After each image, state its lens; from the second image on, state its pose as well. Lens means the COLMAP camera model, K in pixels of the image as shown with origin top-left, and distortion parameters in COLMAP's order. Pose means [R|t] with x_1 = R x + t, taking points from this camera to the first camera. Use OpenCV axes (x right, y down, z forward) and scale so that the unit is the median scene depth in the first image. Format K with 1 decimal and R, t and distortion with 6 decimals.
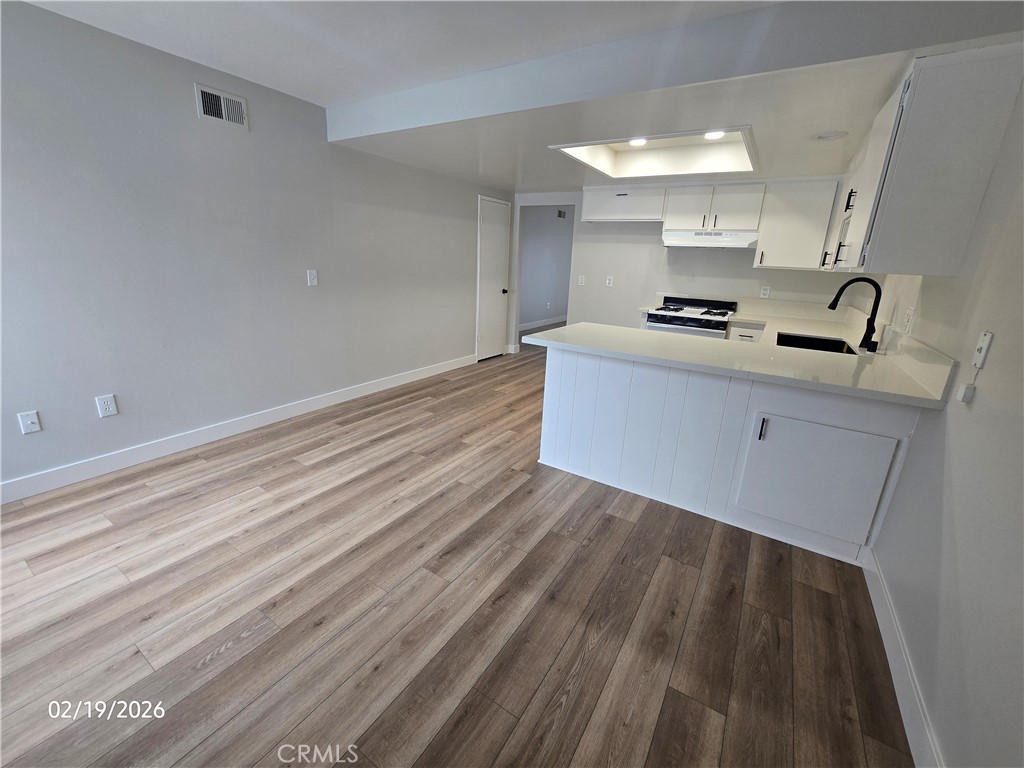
lens RADIAL K [[419.0, 0, 508.5], [0, 419.0, 375.2], [0, 0, 1]] dist [-0.002907, 0.002020]
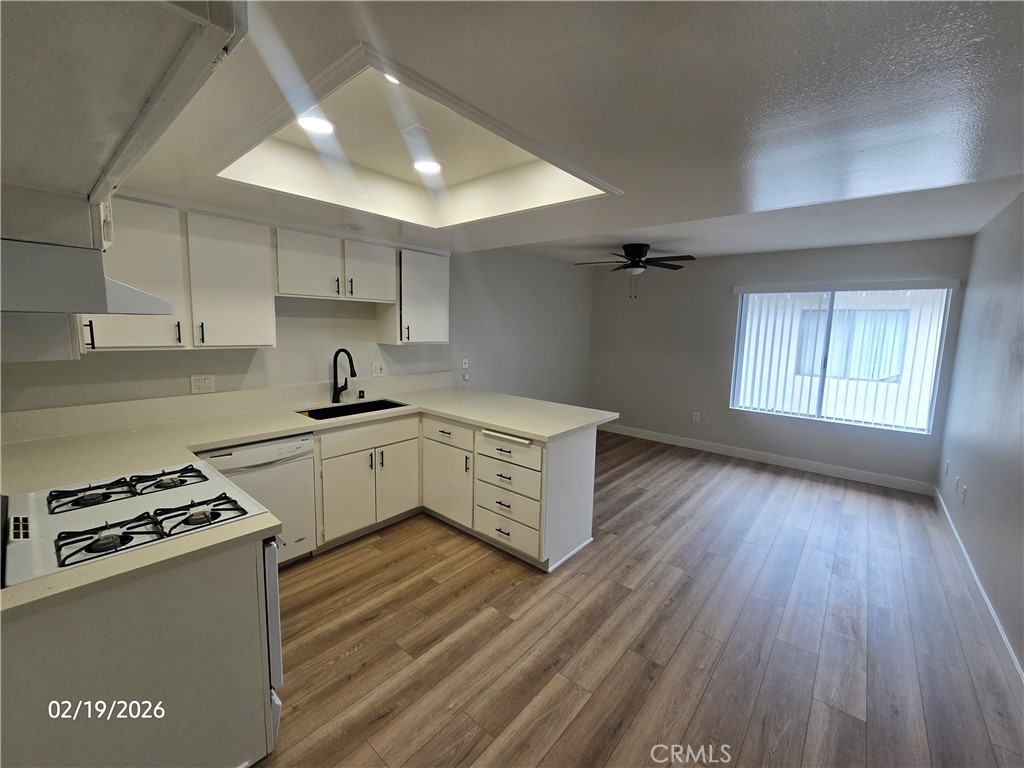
lens RADIAL K [[419.0, 0, 510.0], [0, 419.0, 375.4], [0, 0, 1]] dist [-0.002907, 0.002020]
pose [[-0.989059, -0.081396, 0.123031, 0.249881], [-0.028073, 0.922610, 0.384712, -0.792319], [-0.144823, 0.377049, -0.914801, 2.544619]]
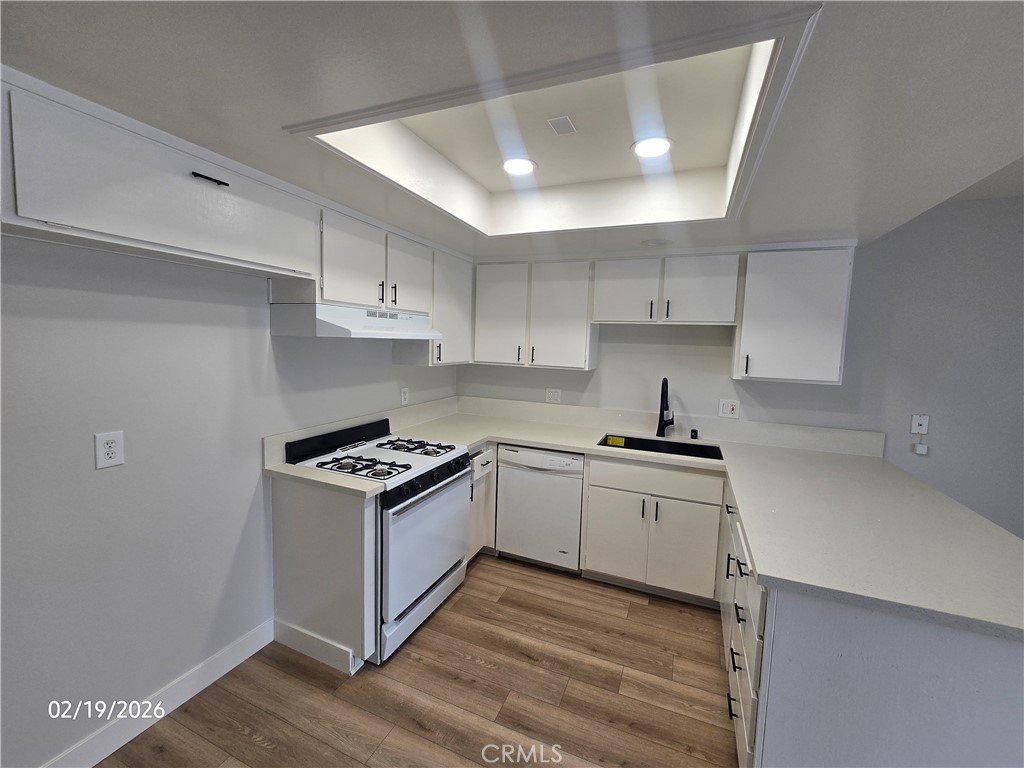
lens RADIAL K [[419.0, 0, 517.0], [0, 419.0, 375.5], [0, 0, 1]] dist [-0.002907, 0.002020]
pose [[-0.178184, -0.132200, 0.975076, -0.199343], [0.226612, 0.958785, 0.171402, -0.633378], [-0.957548, 0.251505, -0.140882, 1.865897]]
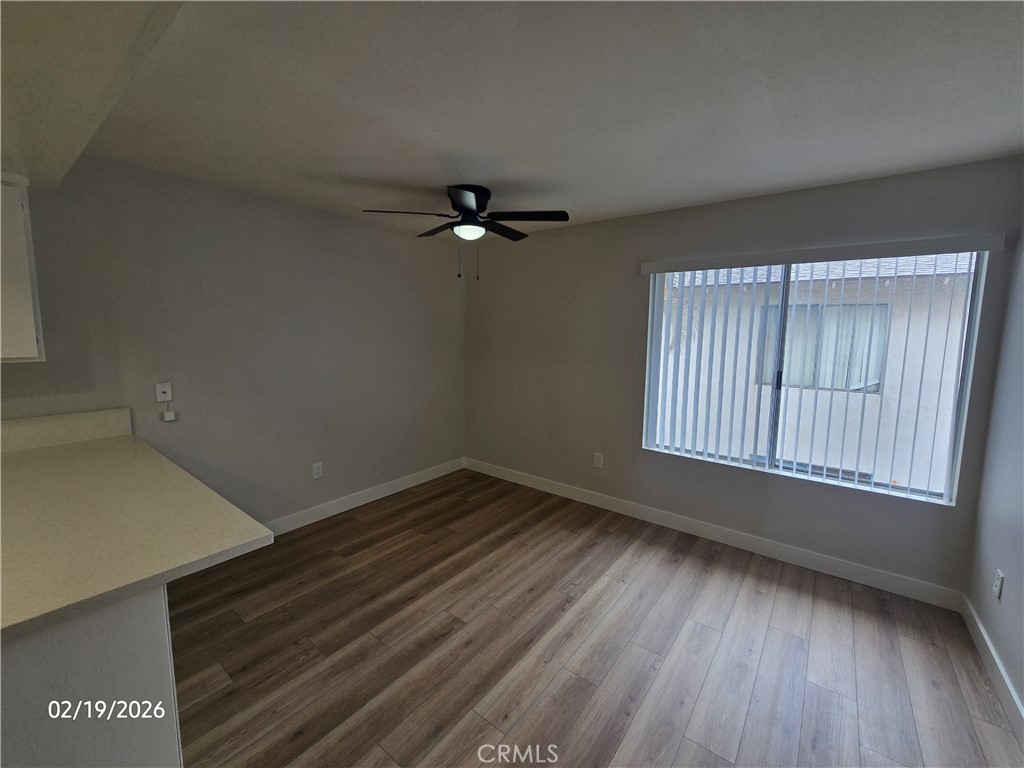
lens RADIAL K [[419.0, 0, 510.4], [0, 419.0, 373.6], [0, 0, 1]] dist [-0.002907, 0.002020]
pose [[-0.994767, -0.063698, 0.079883, -0.338011], [-0.029640, 0.928157, 0.371007, -0.559184], [-0.097777, 0.366698, -0.925188, 1.629198]]
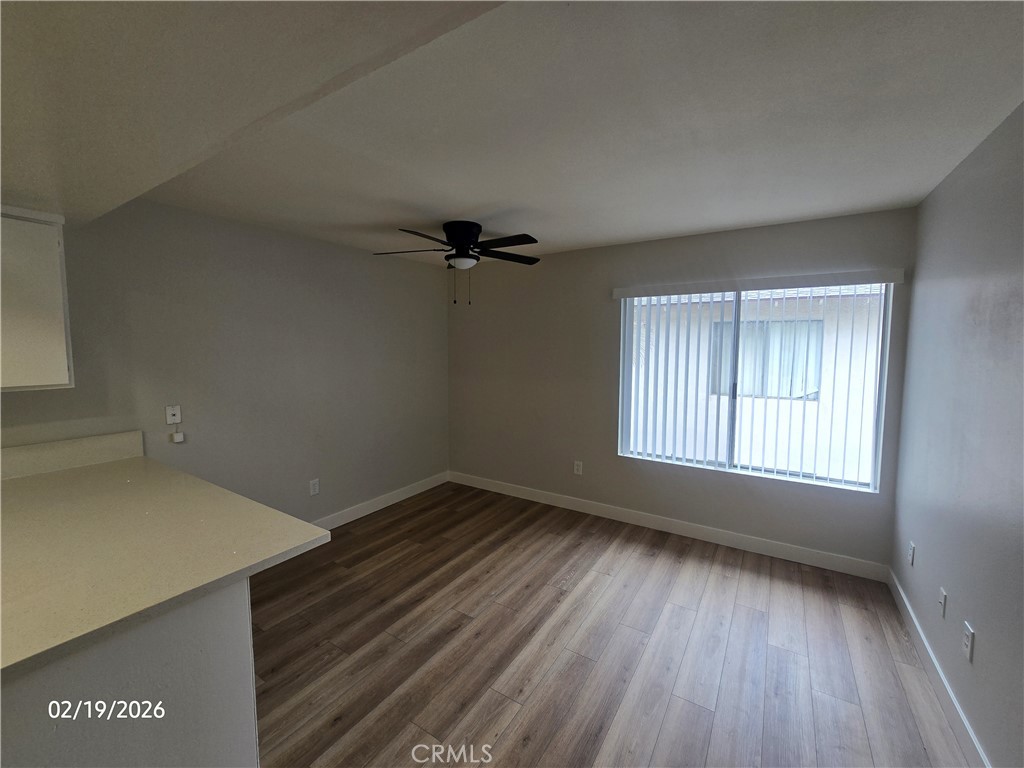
lens RADIAL K [[419.0, 0, 507.7], [0, 419.0, 375.8], [0, 0, 1]] dist [-0.002907, 0.002020]
pose [[-0.999049, -0.043605, -0.000774, -0.249054], [-0.041280, 0.939754, 0.339350, -0.609117], [-0.014070, 0.339059, -0.940660, 1.755932]]
